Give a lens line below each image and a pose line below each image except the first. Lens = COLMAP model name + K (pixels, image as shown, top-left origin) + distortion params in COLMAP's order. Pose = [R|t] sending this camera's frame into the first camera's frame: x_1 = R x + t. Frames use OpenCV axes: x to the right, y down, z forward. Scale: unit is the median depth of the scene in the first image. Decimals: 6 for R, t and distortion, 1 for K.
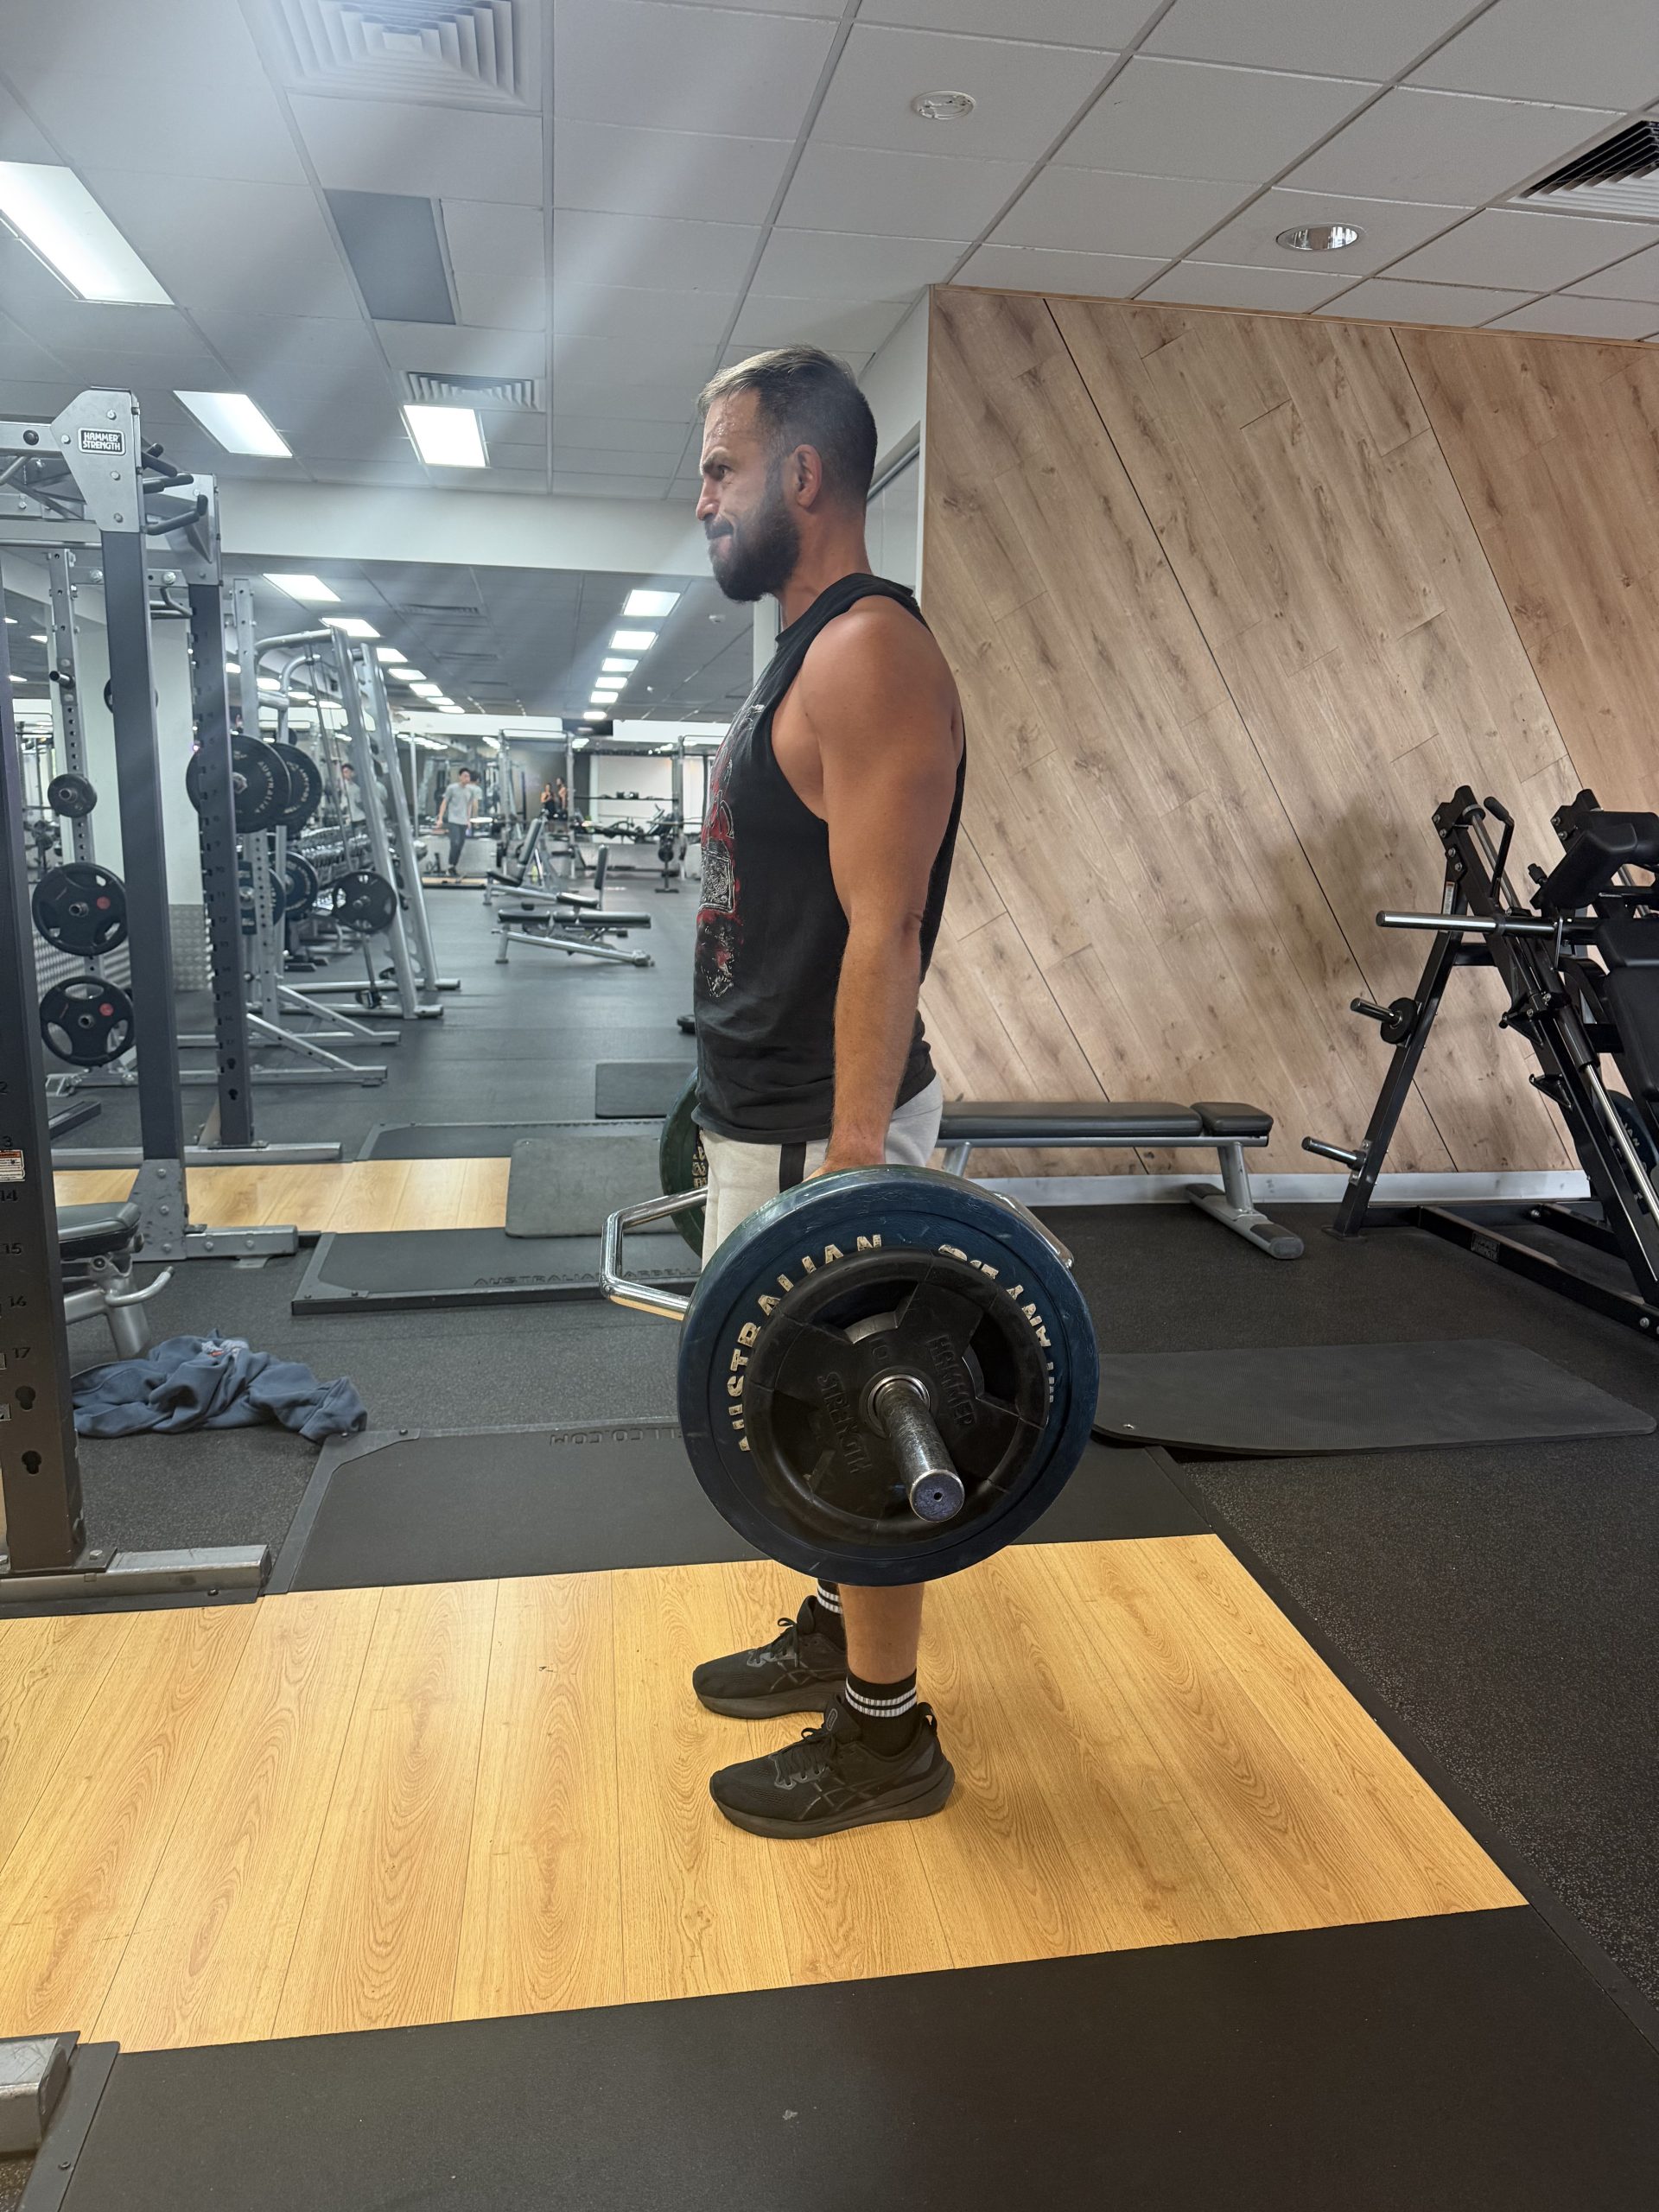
lens RADIAL K [[1574.4, 0, 848.8], [0, 1574.4, 1128.5], [0, 0, 1]] dist [0.021817, -0.031276]
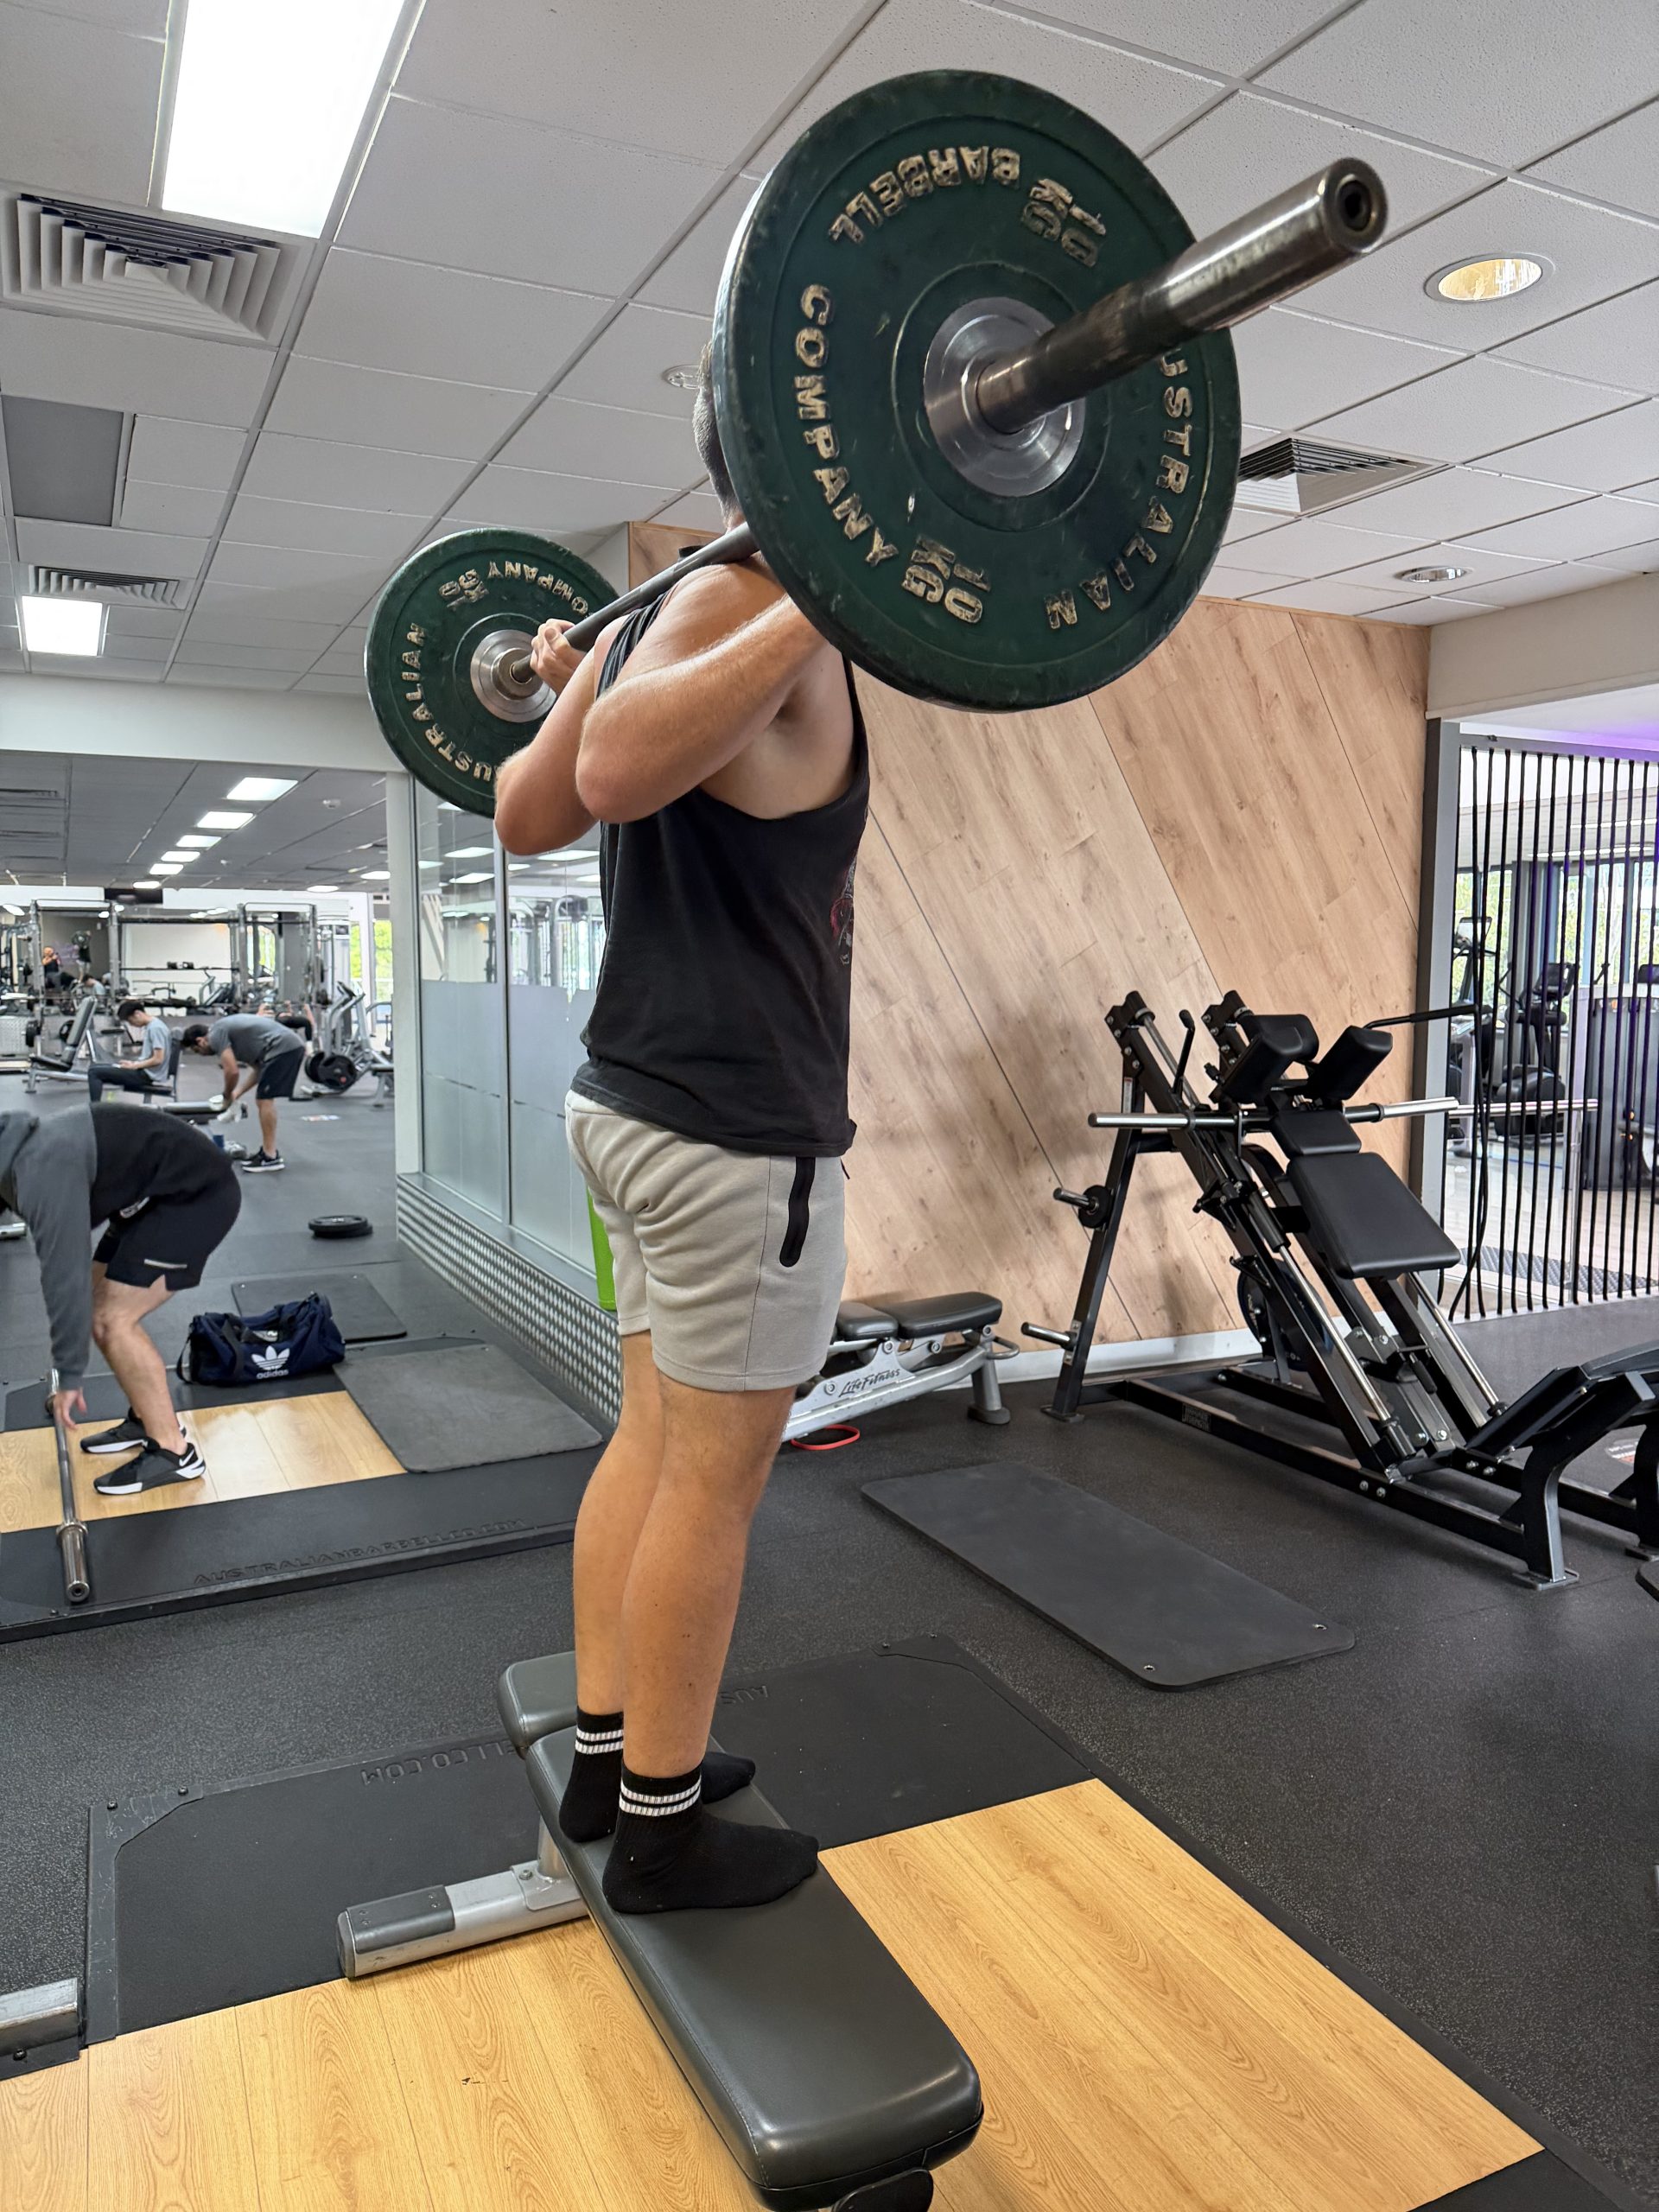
lens RADIAL K [[1552.7, 0, 834.6], [0, 1552.7, 1121.1], [0, 0, 1]] dist [0.049608, -0.057506]
pose [[0.961416, -0.045646, 0.271287, -0.103157], [0.071283, 0.993793, -0.085405, -0.048121], [-0.265705, 0.101448, 0.958702, 0.028748]]
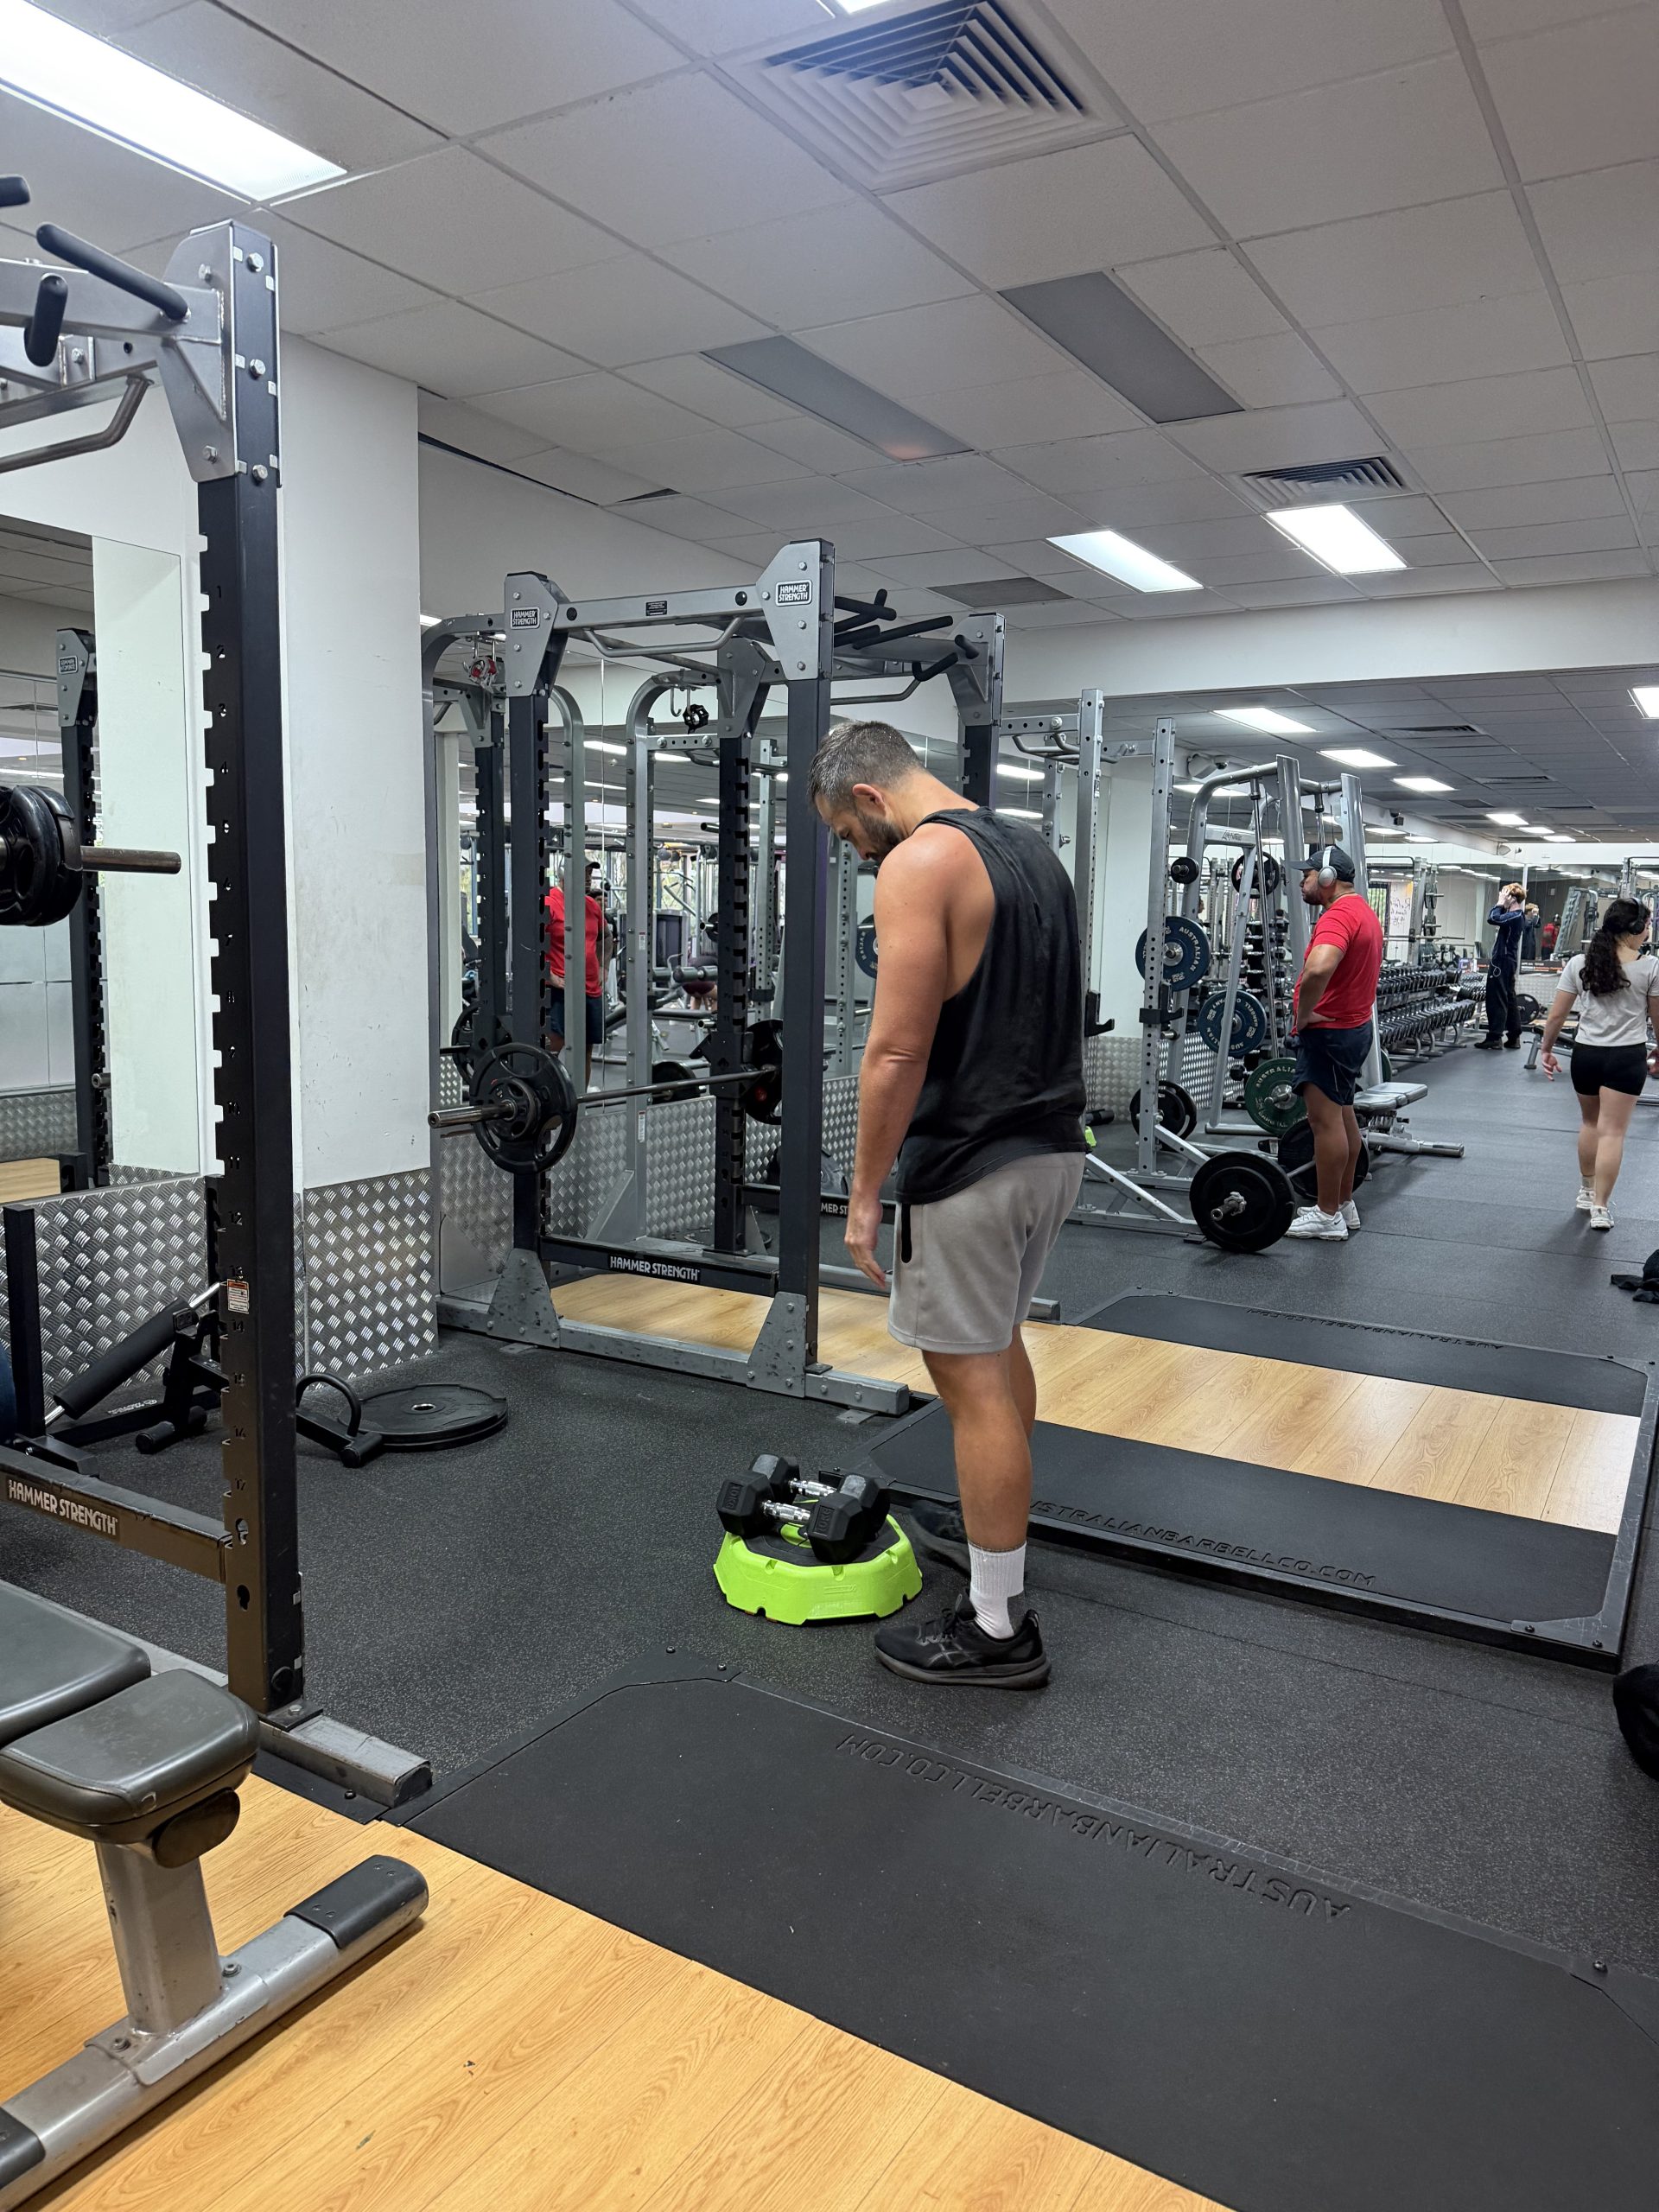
lens RADIAL K [[1552.7, 0, 837.9], [0, 1552.7, 1094.8], [0, 0, 1]] dist [0.049608, -0.057506]
pose [[0.739183, 0.069677, -0.669891, 0.200074], [-0.138456, 0.989111, -0.049898, -0.051705], [0.659119, 0.129634, 0.740781, 0.245127]]
